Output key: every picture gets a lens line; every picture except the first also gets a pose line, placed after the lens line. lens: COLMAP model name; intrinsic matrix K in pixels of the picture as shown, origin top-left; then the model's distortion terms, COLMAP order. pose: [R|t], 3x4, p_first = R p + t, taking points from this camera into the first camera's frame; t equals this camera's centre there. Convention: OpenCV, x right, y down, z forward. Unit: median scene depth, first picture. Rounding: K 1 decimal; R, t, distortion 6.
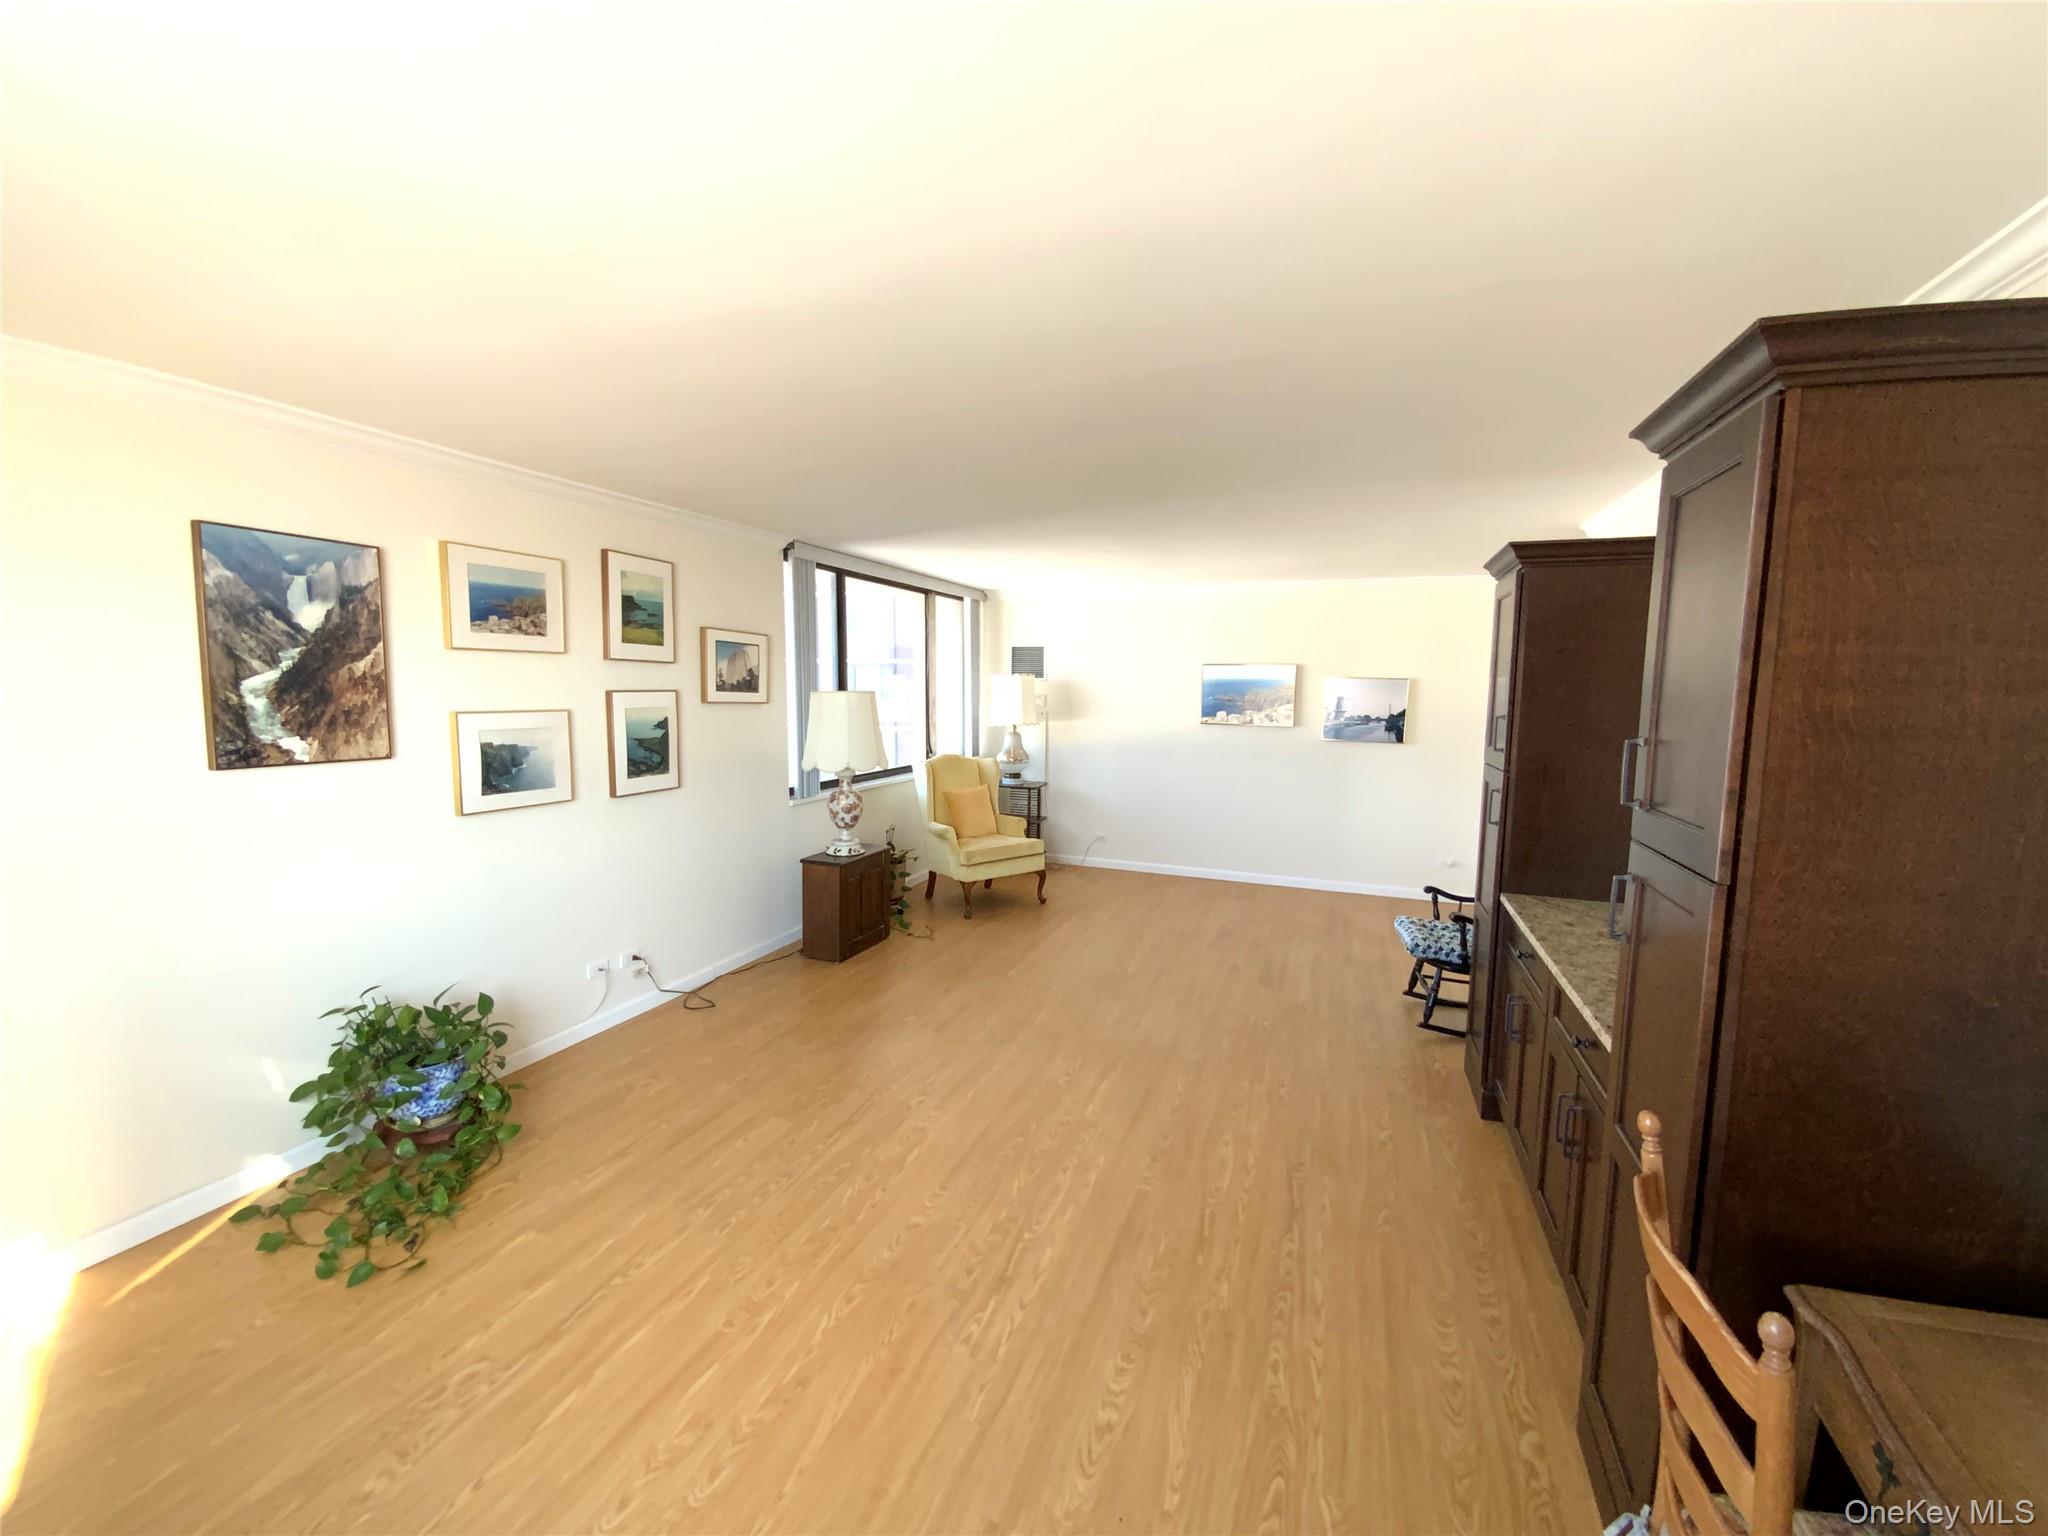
lens RADIAL K [[831.0, 0, 1024.0], [0, 831.0, 768.0], [0, 0, 1]] dist [0.032561, -0.021041]
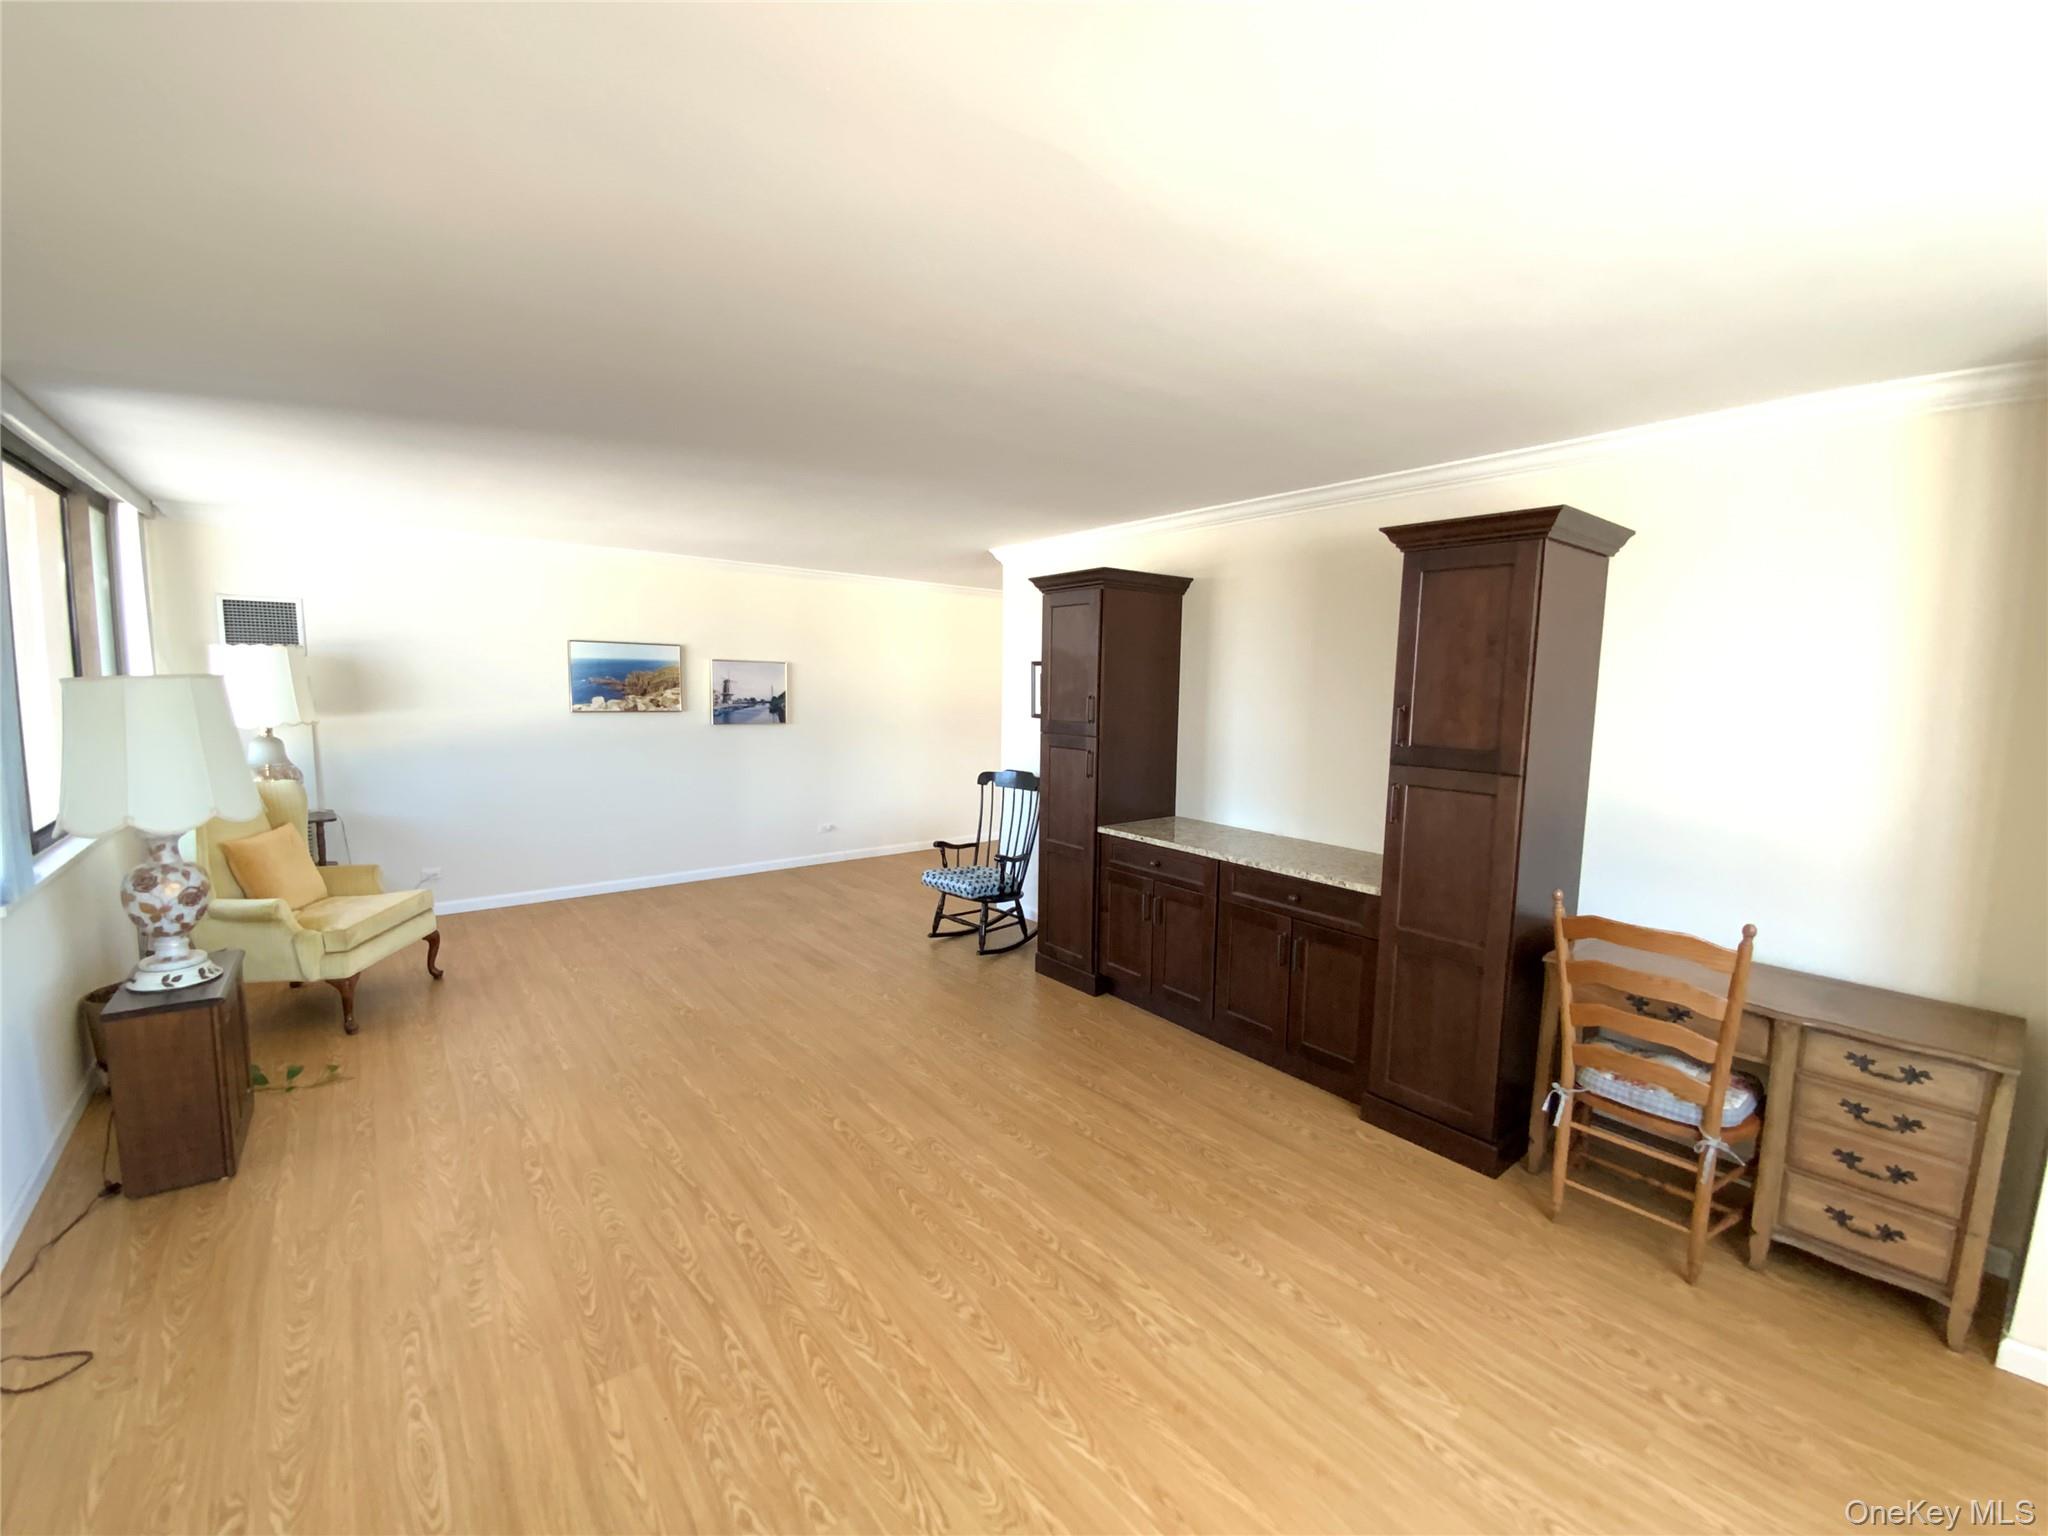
lens RADIAL K [[831.0, 0, 1024.0], [0, 831.0, 768.0], [0, 0, 1]] dist [0.032561, -0.021041]
pose [[0.507296, -0.098181, 0.856161, -0.468234], [0.075980, 0.994716, 0.069050, -0.035701], [-0.858416, 0.030023, 0.512075, 0.308192]]
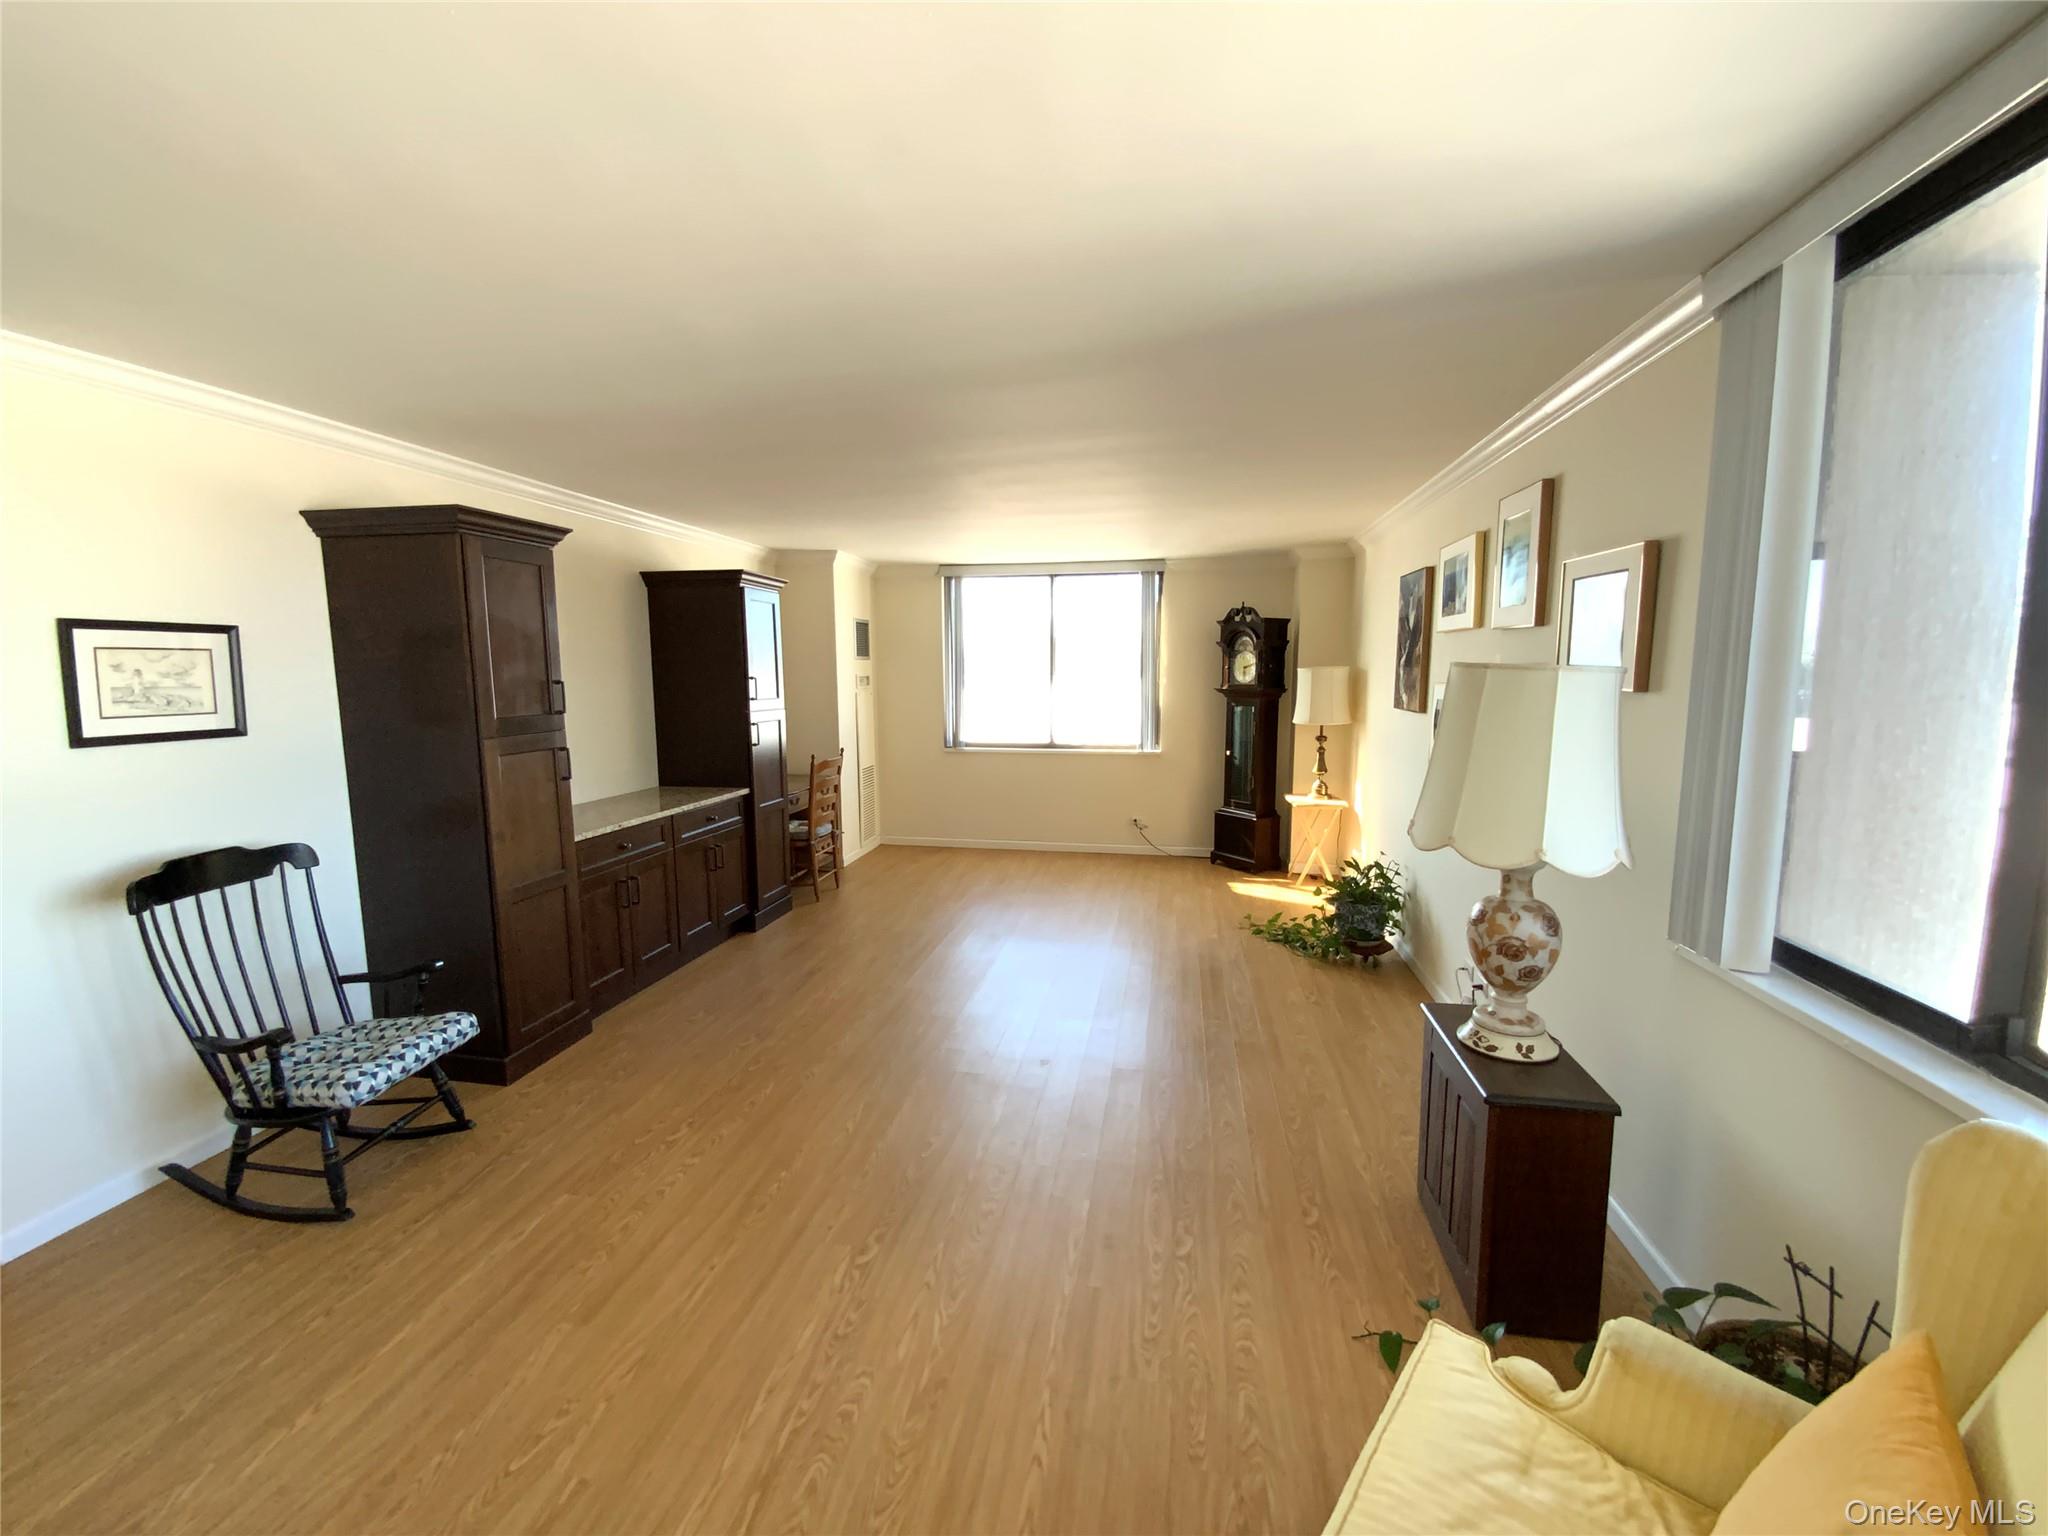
lens RADIAL K [[823.2, 0, 1024.0], [0, 823.2, 768.0], [0, 0, 1]] dist [0.009205, 0.000022]
pose [[-0.983895, 0.013345, -0.178246, 0.124484], [-0.024982, 0.977155, 0.211053, -0.146242], [0.176990, 0.212107, -0.961085, 1.620907]]
